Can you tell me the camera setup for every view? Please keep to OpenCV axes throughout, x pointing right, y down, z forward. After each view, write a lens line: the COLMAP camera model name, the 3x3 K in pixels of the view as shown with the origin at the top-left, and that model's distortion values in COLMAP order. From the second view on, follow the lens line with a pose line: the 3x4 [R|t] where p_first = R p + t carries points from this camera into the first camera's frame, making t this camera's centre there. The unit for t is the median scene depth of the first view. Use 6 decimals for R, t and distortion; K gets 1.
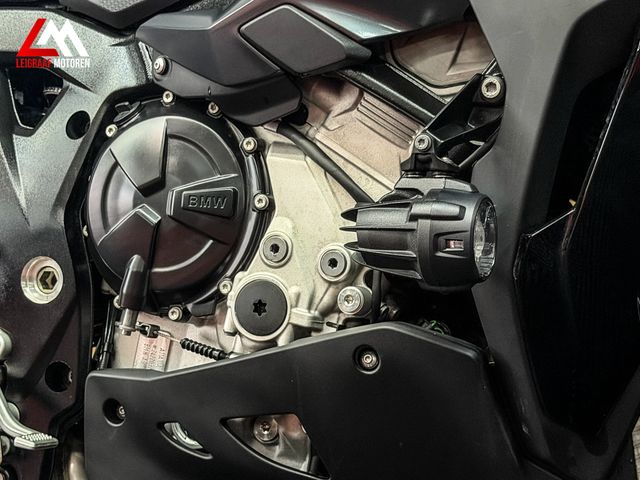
lens RADIAL K [[1424.6, 0, 320.5], [0, 1424.6, 244.4], [0, 0, 1]] dist [0.127658, 0.000000]
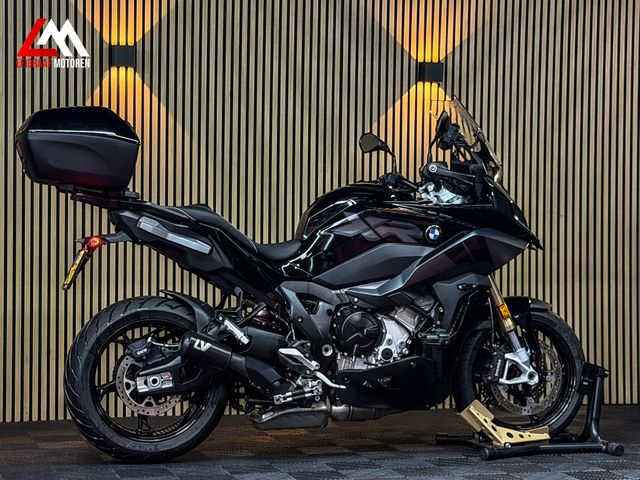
lens RADIAL K [[1423.5, 0, 313.6], [0, 1423.5, 227.1], [0, 0, 1]] dist [0.101705, 0.000000]
pose [[0.792477, -0.023296, 0.609457, -3.067611], [0.005916, 0.999517, 0.030514, -0.515231], [-0.609873, -0.020576, 0.792232, -2.546208]]
